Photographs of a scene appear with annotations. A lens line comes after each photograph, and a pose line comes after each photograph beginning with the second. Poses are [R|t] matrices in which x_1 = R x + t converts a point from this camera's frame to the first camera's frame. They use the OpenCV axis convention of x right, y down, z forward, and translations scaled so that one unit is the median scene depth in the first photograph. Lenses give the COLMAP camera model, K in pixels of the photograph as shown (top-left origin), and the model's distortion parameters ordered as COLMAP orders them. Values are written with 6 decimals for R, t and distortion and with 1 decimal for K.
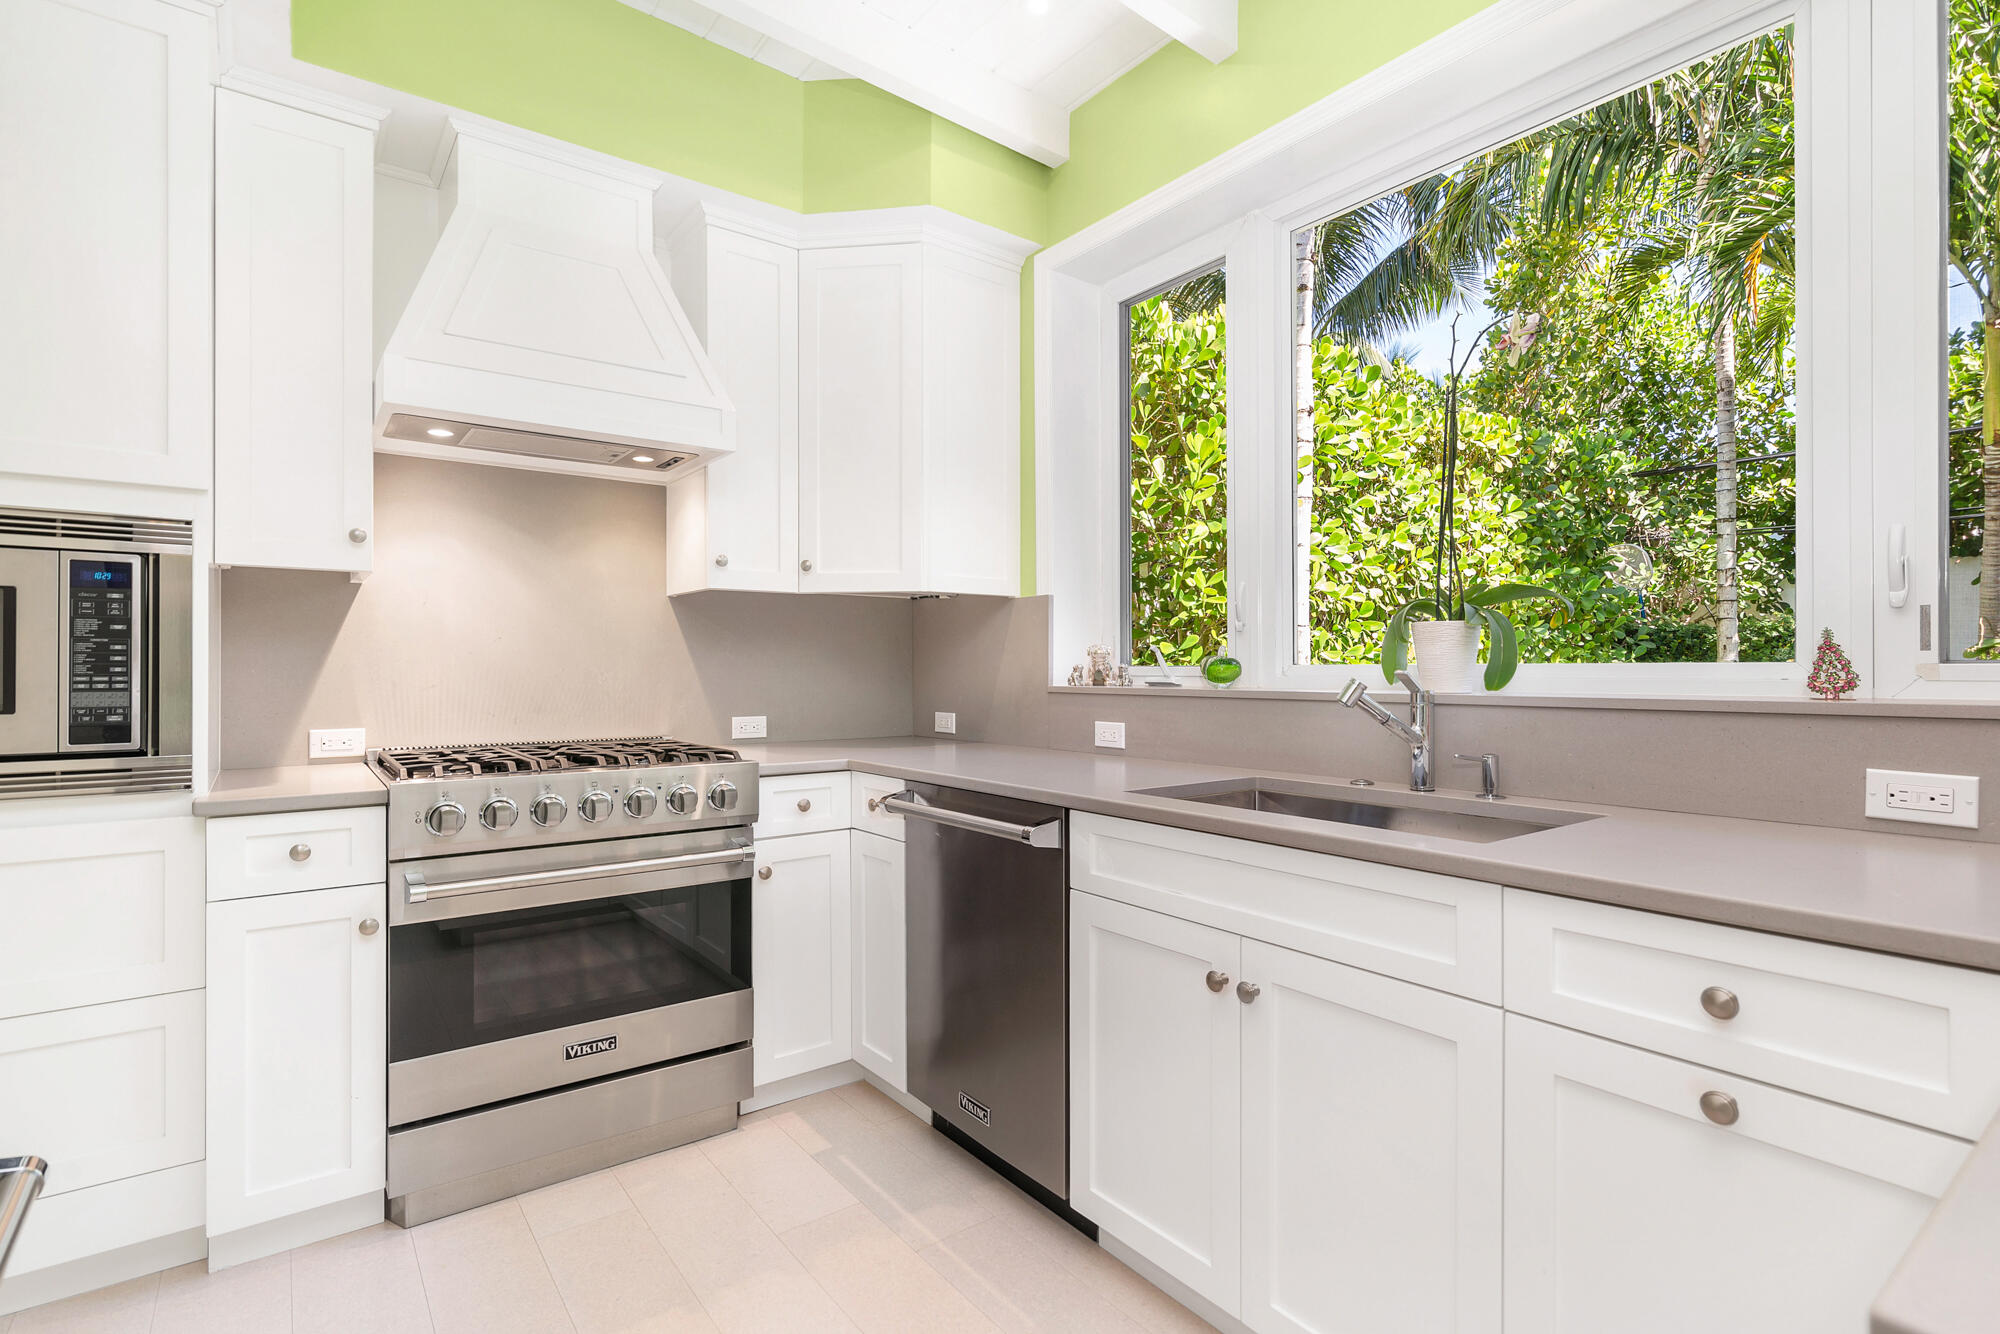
lens RADIAL K [[925.9, 0, 1000.0], [0, 925.9, 667.0], [0, 0, 1]] dist [-0.000725, -0.000467]
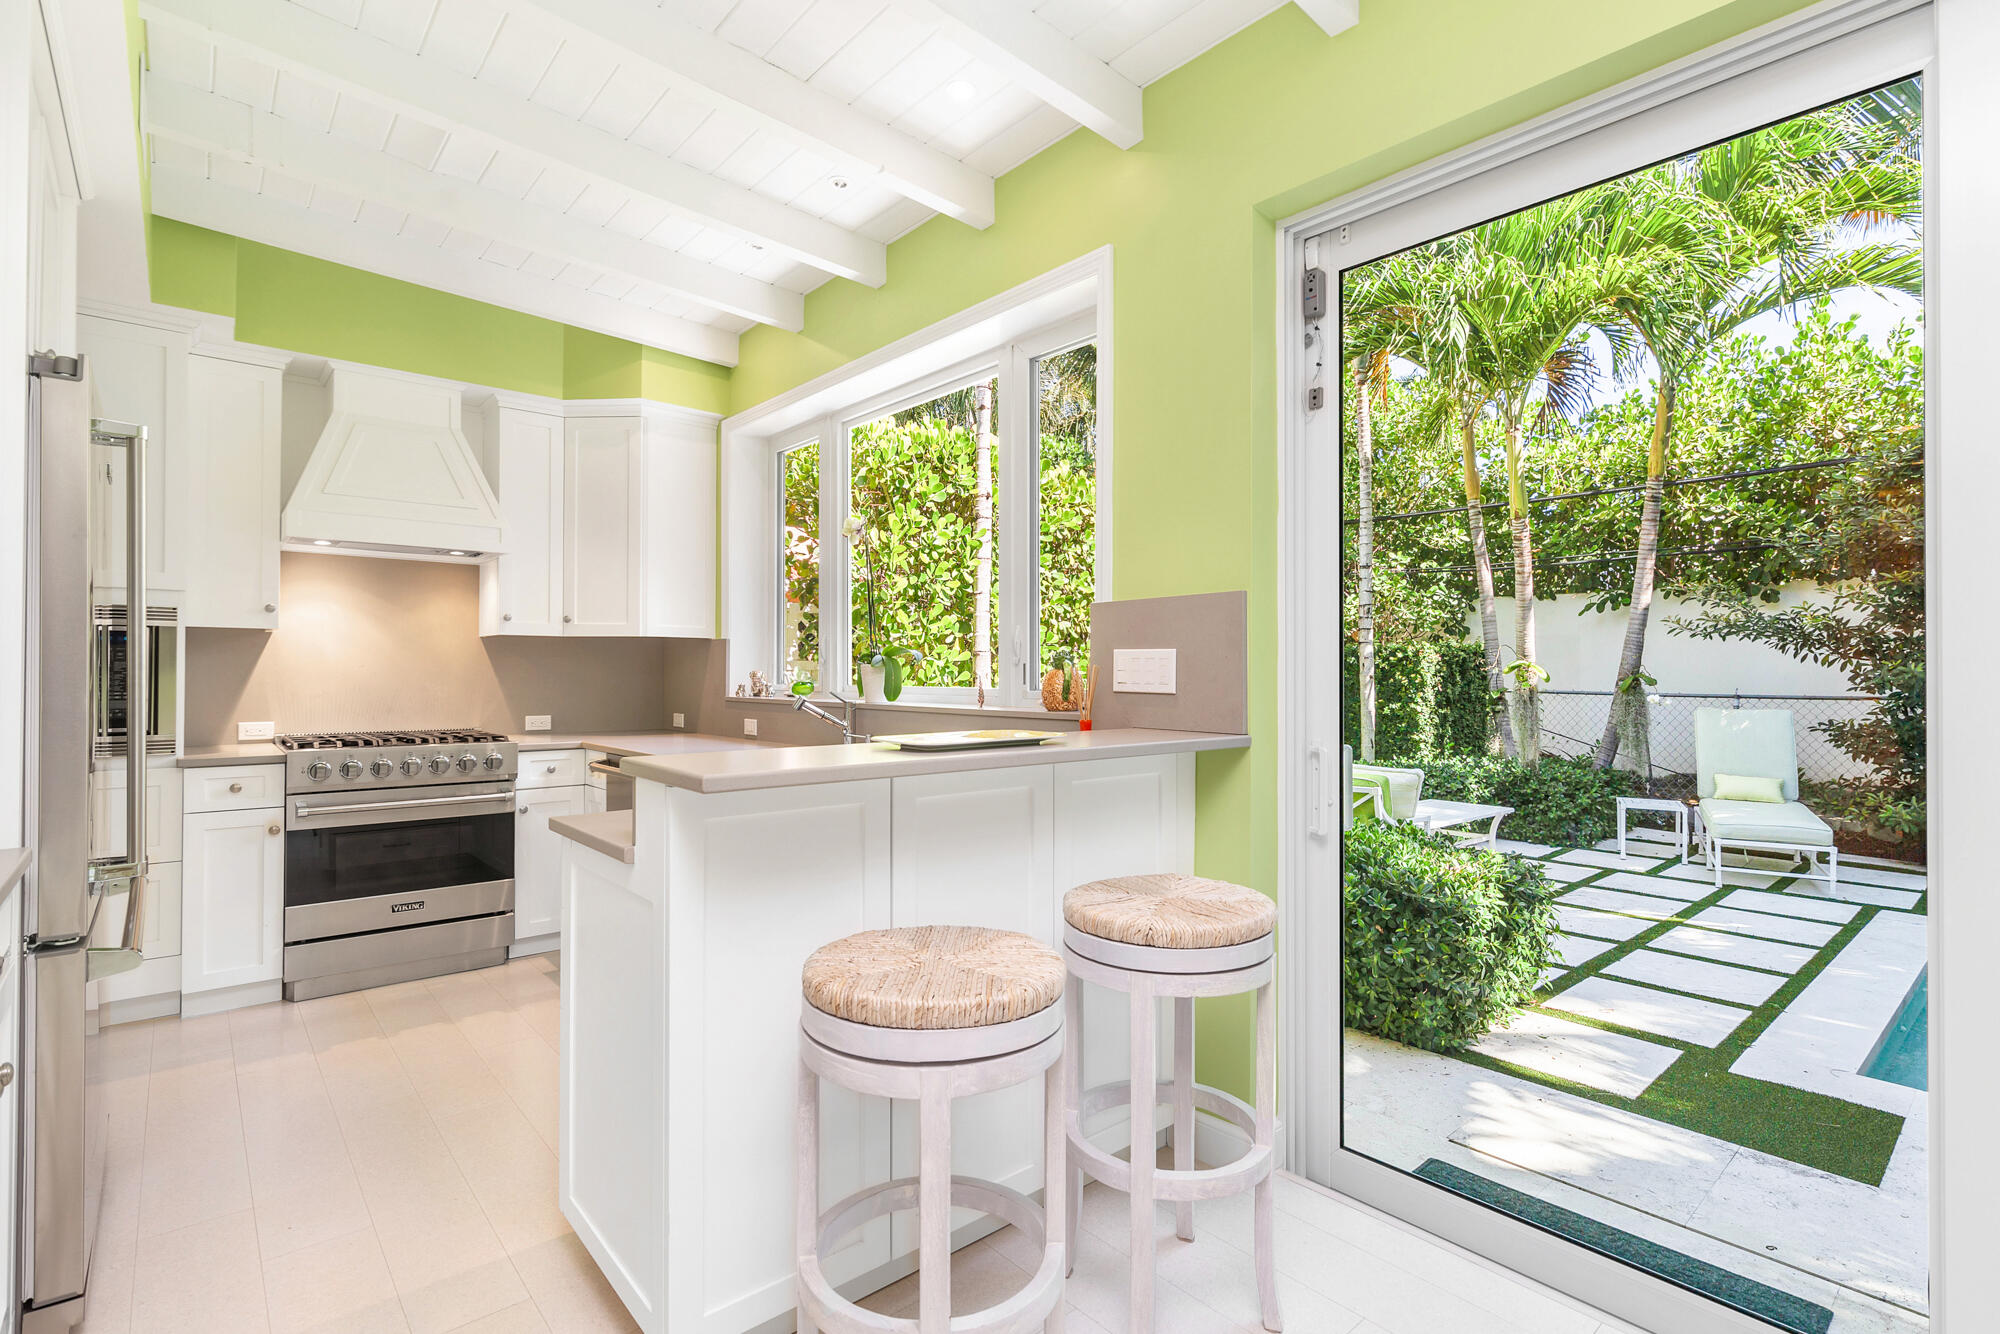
lens RADIAL K [[938.0, 0, 995.6], [0, 938.0, 664.4], [0, 0, 1]] dist [-0.000251, 0.000031]
pose [[0.998588, 0.005587, 0.052821, 0.510004], [-0.005362, 0.999976, -0.004396, -0.035403], [-0.052844, 0.004107, 0.998594, -0.737168]]
